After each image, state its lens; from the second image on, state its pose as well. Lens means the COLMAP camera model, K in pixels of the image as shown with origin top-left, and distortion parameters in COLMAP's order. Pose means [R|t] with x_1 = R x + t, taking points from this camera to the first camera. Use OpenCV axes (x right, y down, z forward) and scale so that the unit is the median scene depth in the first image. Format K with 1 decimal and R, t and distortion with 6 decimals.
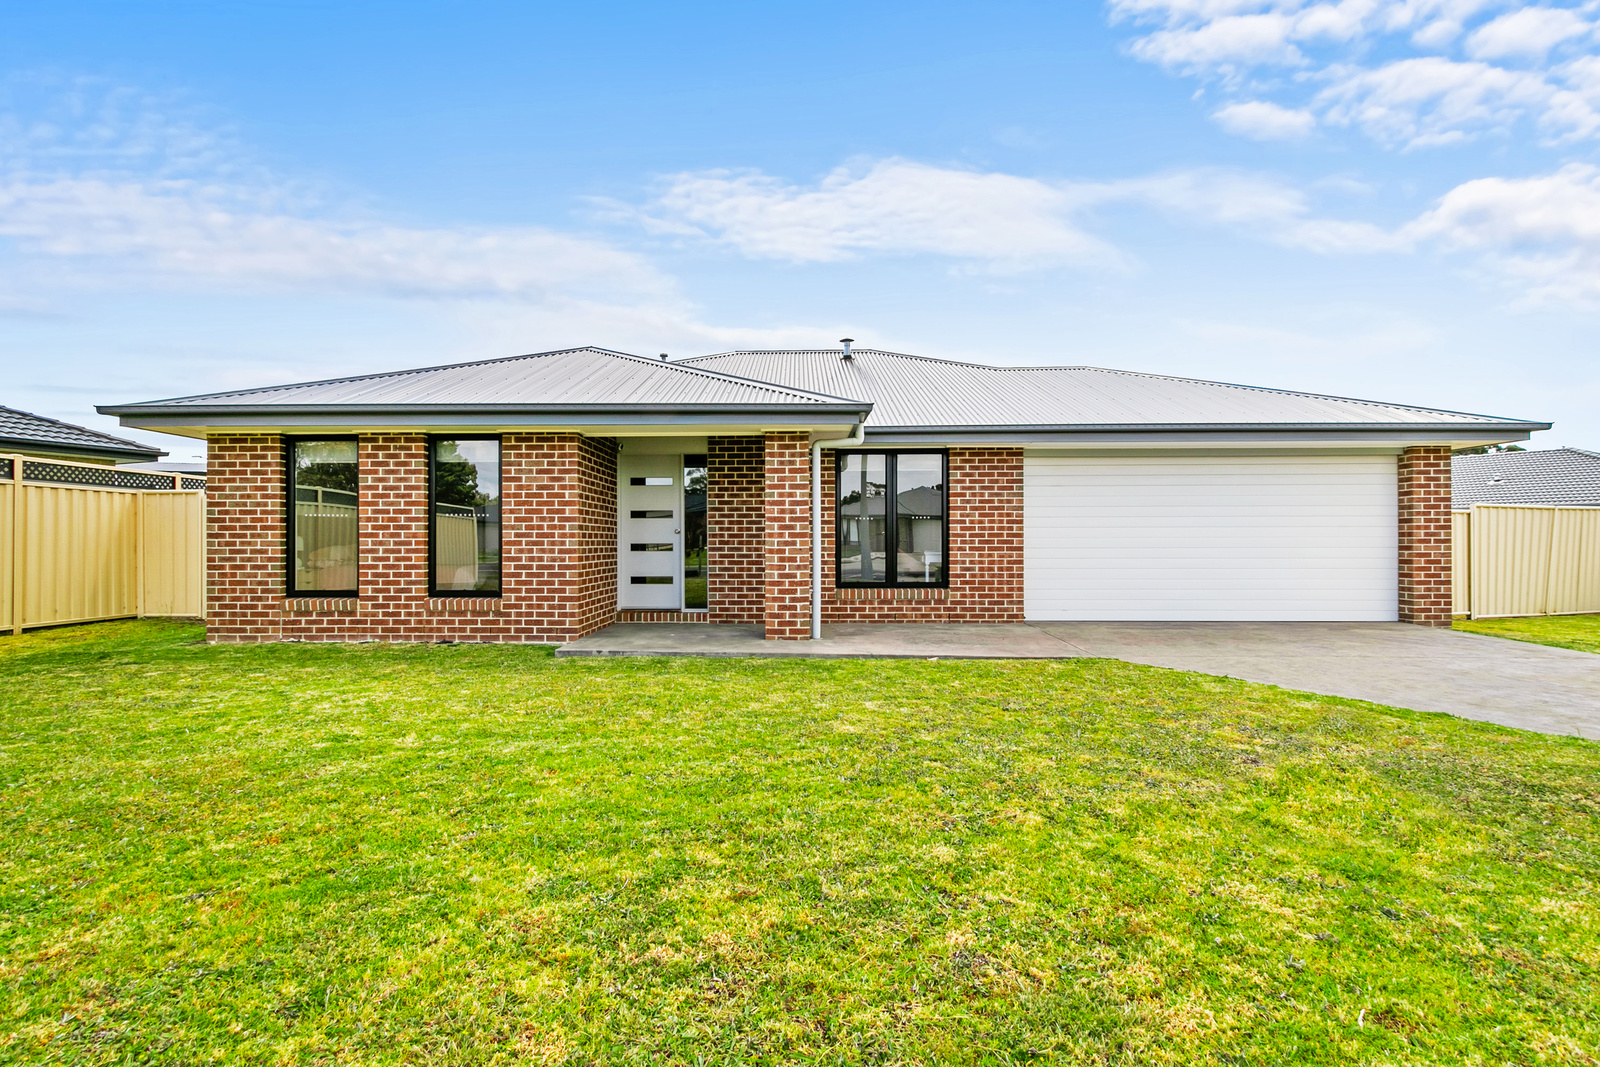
lens RADIAL K [[732.2, 0, 780.9], [0, 732.2, 531.7], [0, 0, 1]] dist [0.001525, -0.000083]
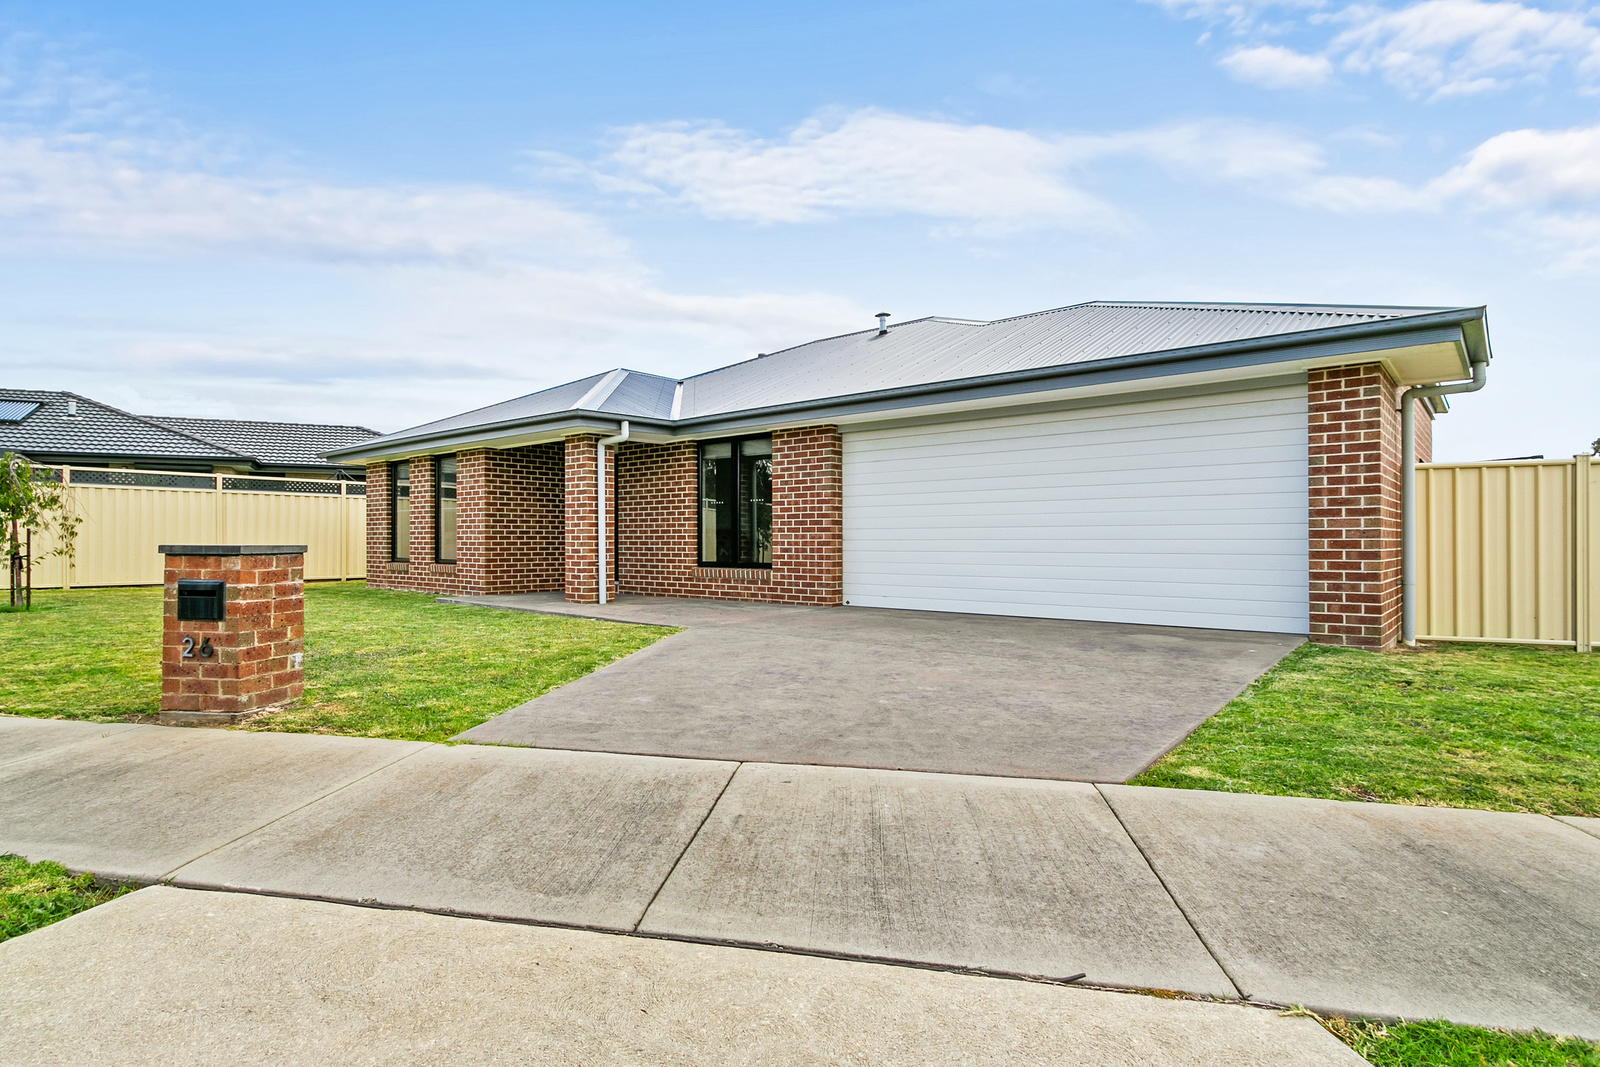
lens RADIAL K [[732.2, 0, 837.0], [0, 732.2, 521.8], [0, 0, 1]] dist [0.001525, -0.000083]
pose [[0.999999, -0.001209, -0.000406, 0.113457], [0.001208, 0.999995, -0.002837, 0.005760], [0.000410, 0.002837, 0.999996, 0.091412]]
